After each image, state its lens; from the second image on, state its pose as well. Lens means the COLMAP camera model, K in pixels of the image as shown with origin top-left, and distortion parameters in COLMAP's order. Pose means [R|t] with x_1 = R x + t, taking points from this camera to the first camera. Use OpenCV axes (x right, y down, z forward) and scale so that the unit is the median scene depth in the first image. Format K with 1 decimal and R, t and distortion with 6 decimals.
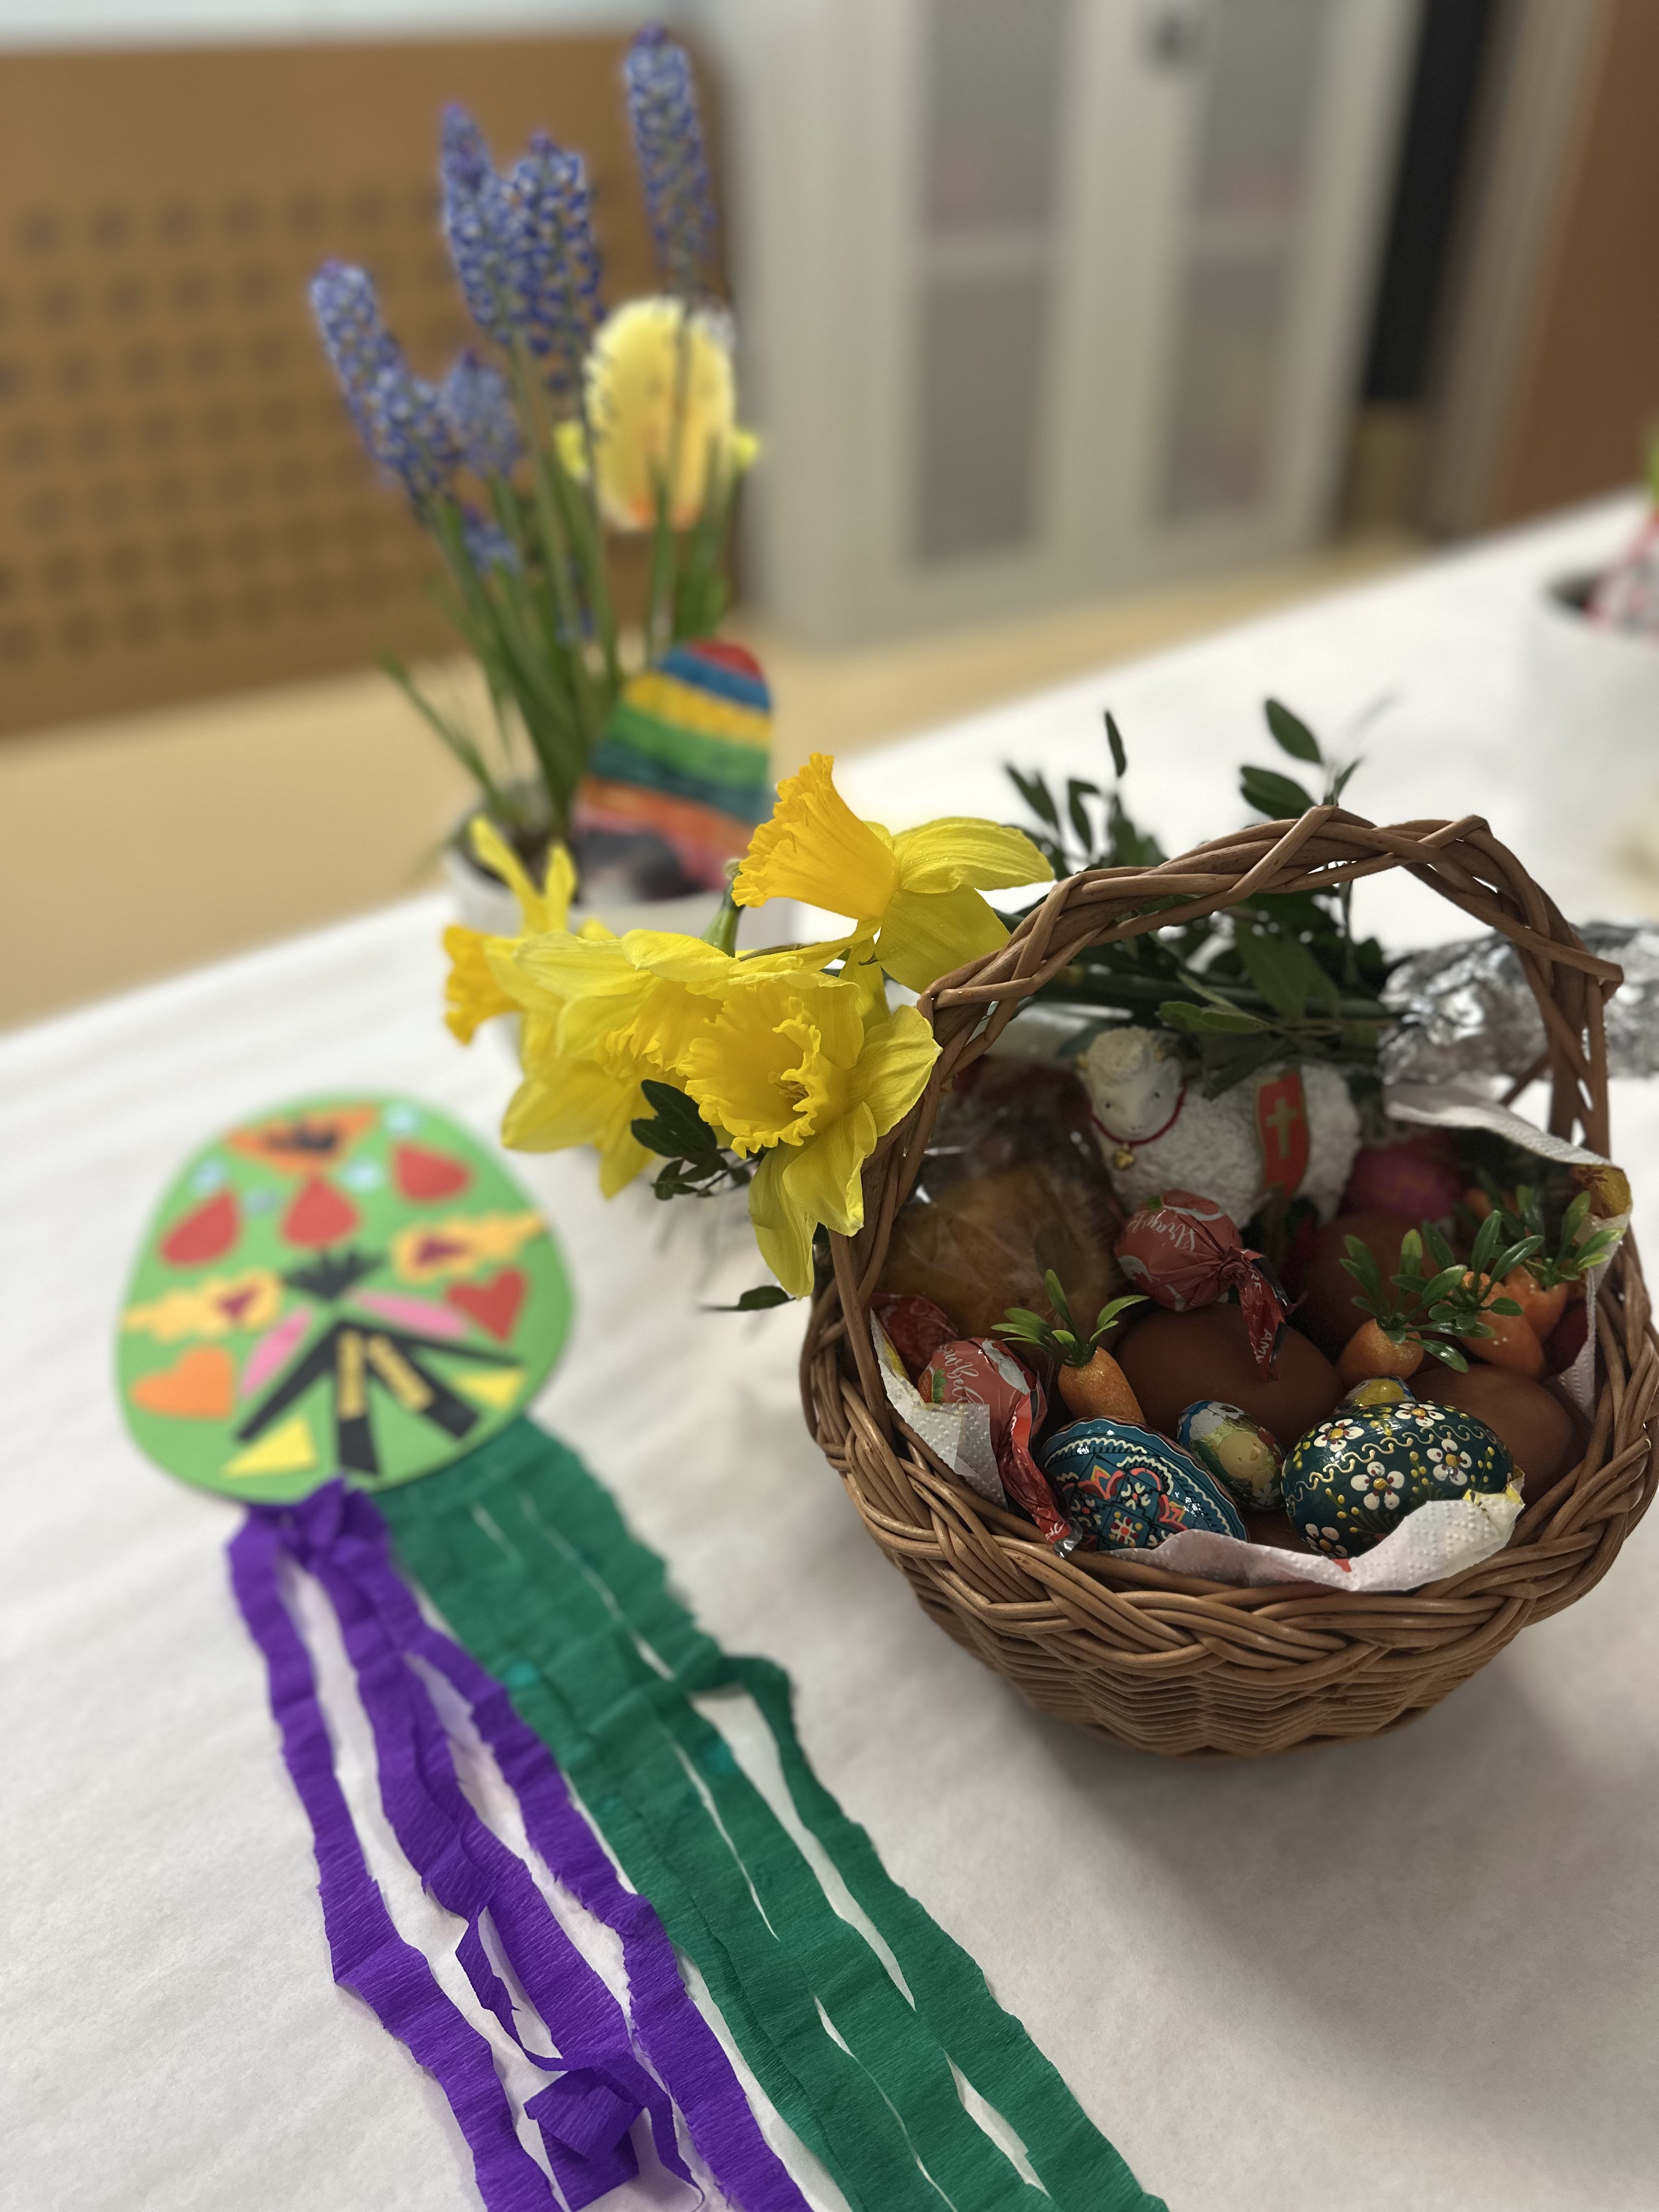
lens RADIAL K [[1528.3, 0, 825.3], [0, 1528.3, 1098.1], [0, 0, 1]] dist [-0.018844, -0.013095]
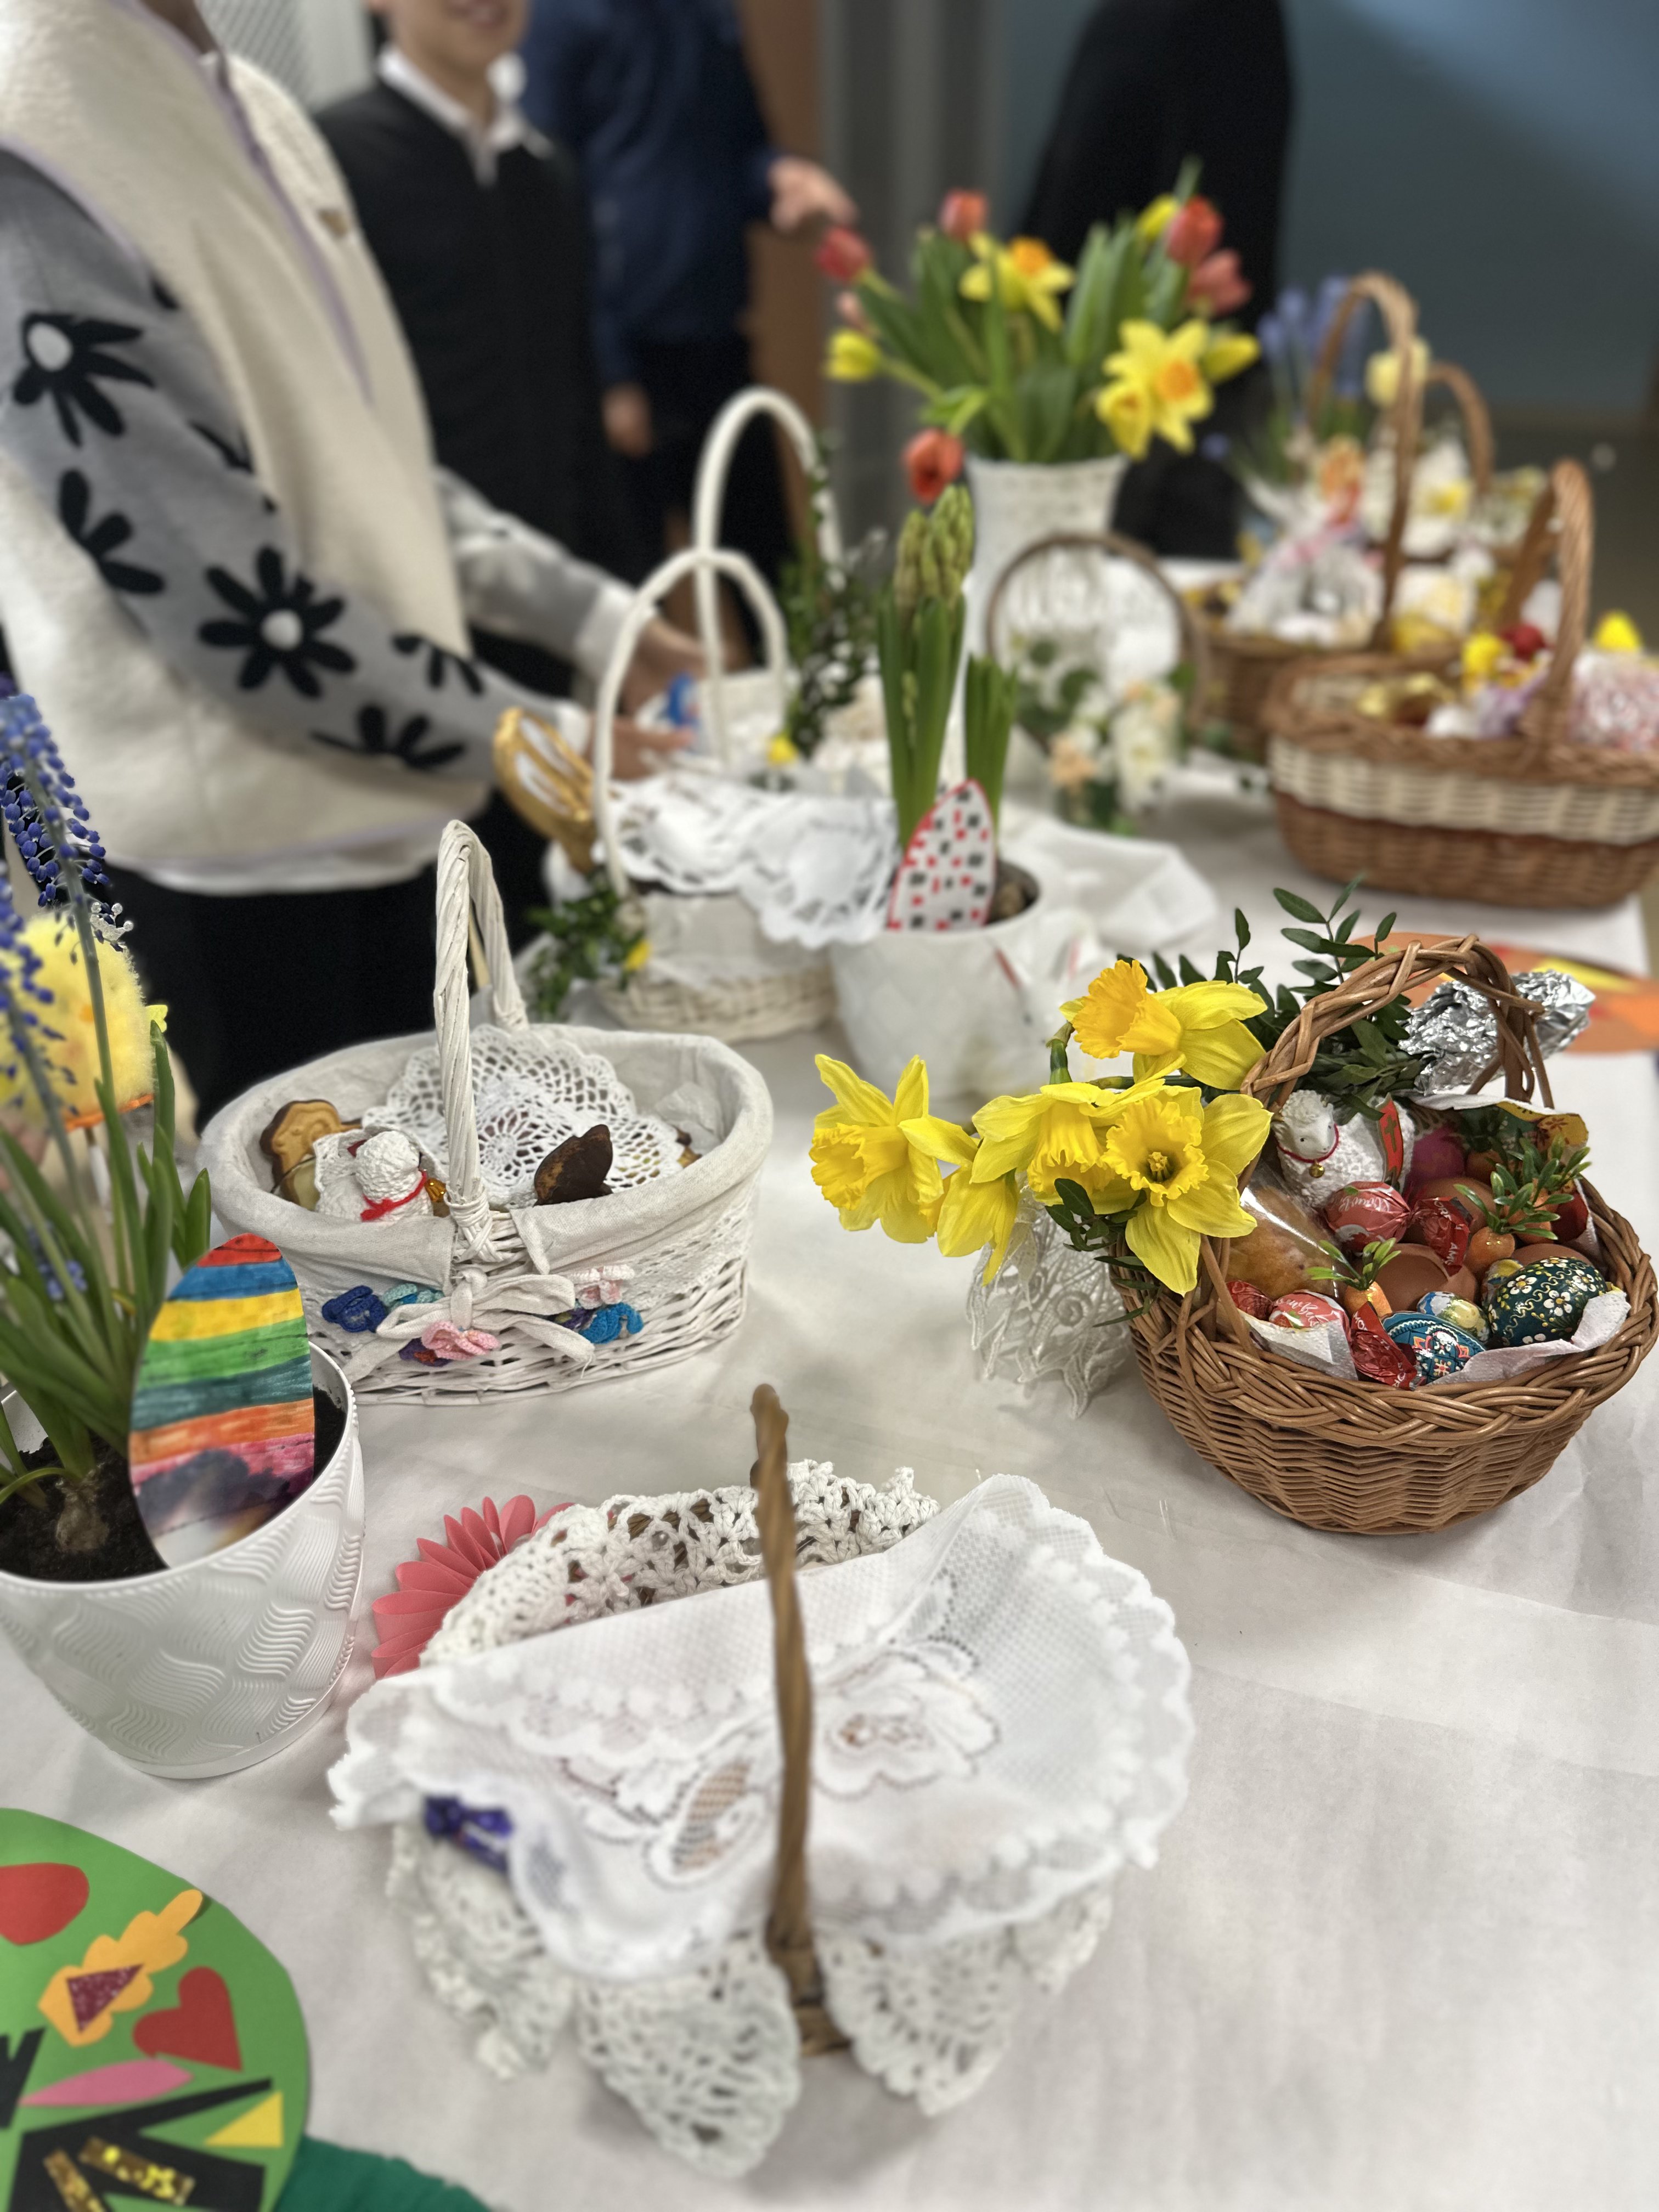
lens RADIAL K [[1528.3, 0, 837.0], [0, 1528.3, 1110.8], [0, 0, 1]] dist [-0.018844, -0.013095]
pose [[0.928737, -0.188654, 0.319151, -0.940477], [0.217840, 0.974258, -0.058027, -0.044920], [-0.299989, 0.123416, 0.945926, -0.456866]]
